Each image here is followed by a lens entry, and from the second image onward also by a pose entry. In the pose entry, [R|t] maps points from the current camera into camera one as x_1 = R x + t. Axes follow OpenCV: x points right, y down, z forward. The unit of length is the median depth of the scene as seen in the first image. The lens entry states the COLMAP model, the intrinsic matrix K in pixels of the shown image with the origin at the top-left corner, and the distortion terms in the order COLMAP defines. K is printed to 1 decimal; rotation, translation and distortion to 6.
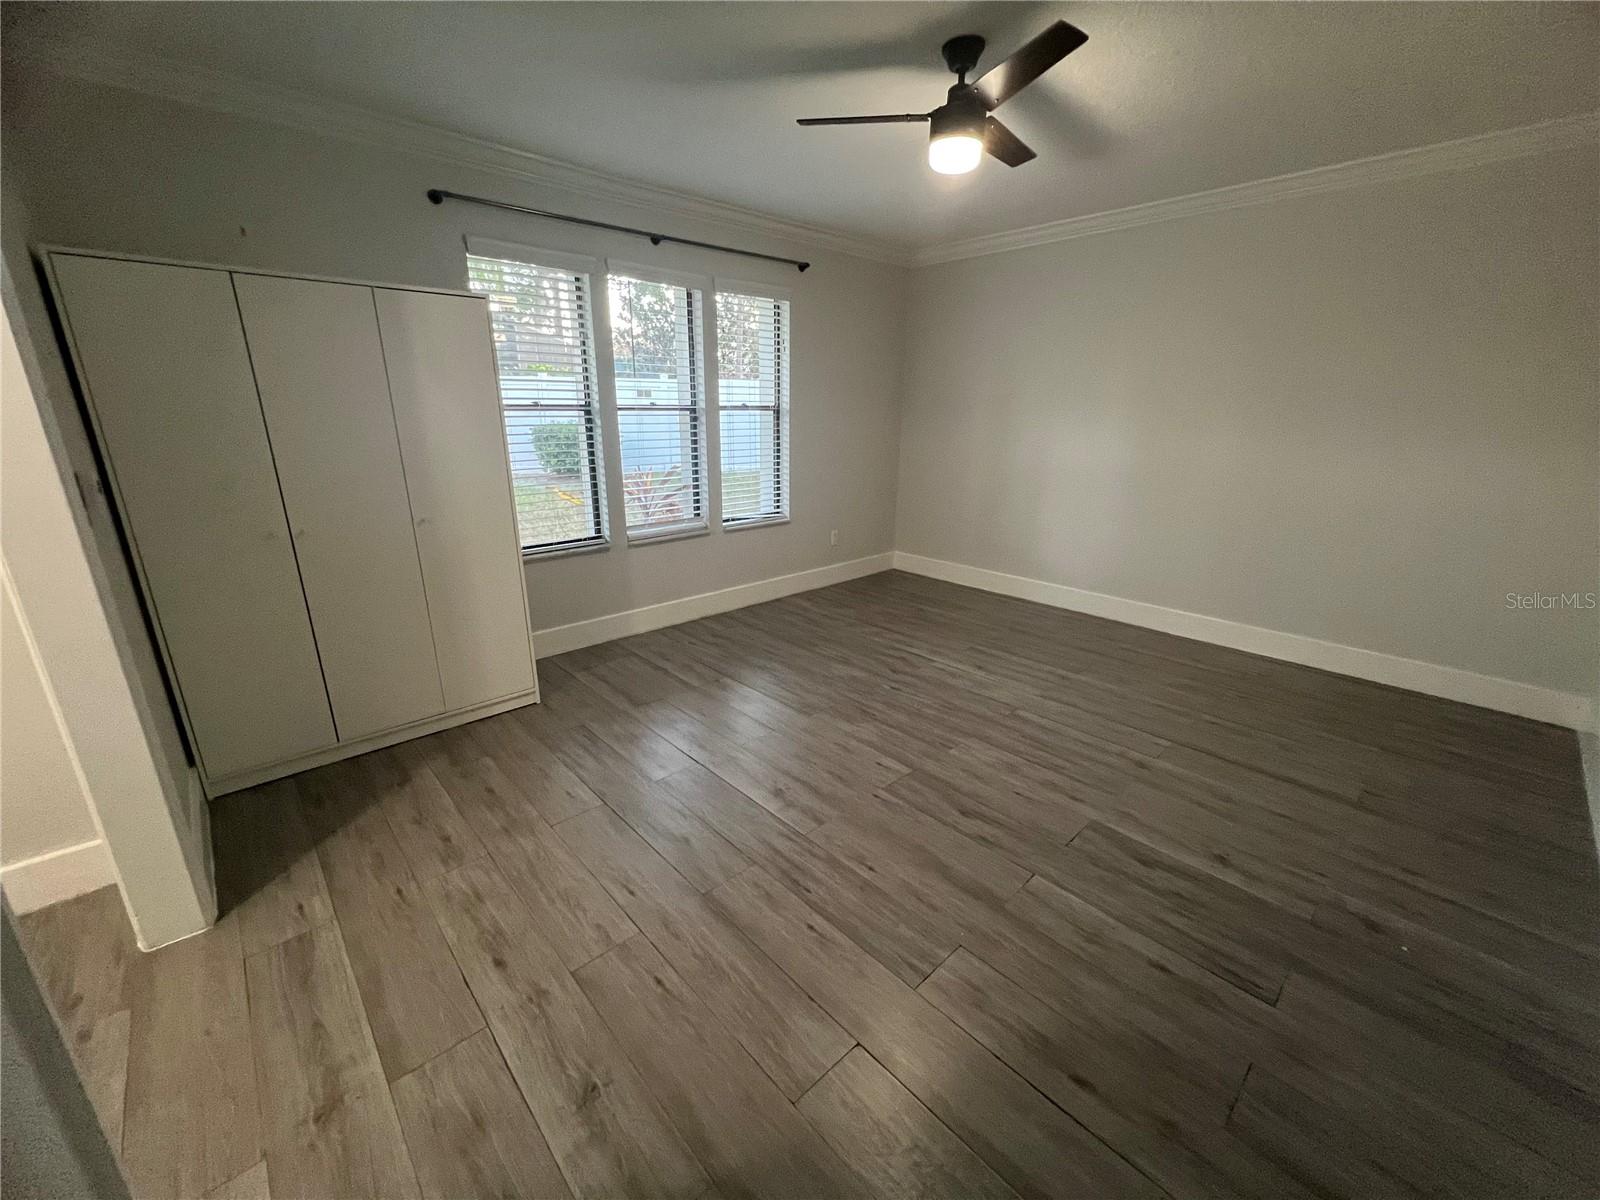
lens RADIAL K [[637.7, 0, 792.4], [0, 637.7, 603.9], [0, 0, 1]] dist [0.002282, -0.000422]
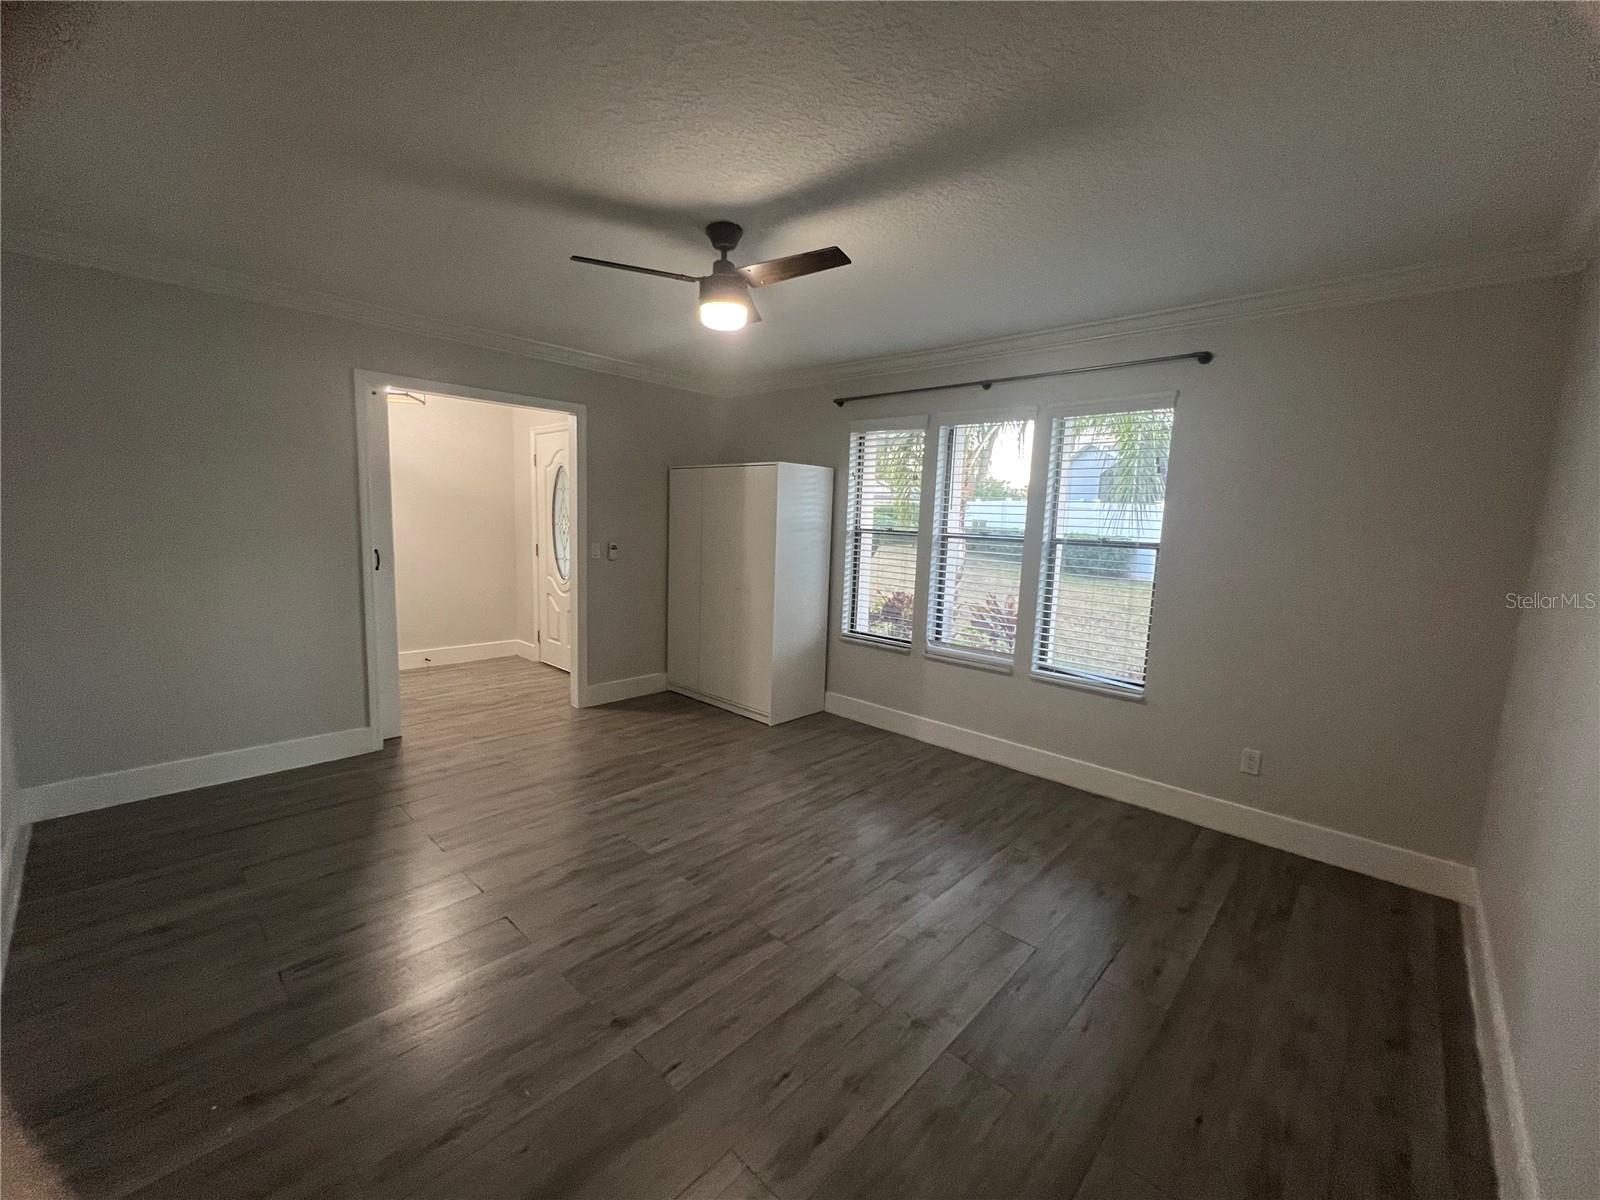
lens RADIAL K [[657.3, 0, 799.7], [0, 657.3, 602.0], [0, 0, 1]] dist [-0.004309, 0.000987]
pose [[0.075844, 0.125676, -0.989168, 0.914653], [-0.332026, 0.938595, 0.093792, -0.236587], [0.940216, 0.321316, 0.112915, 0.717897]]
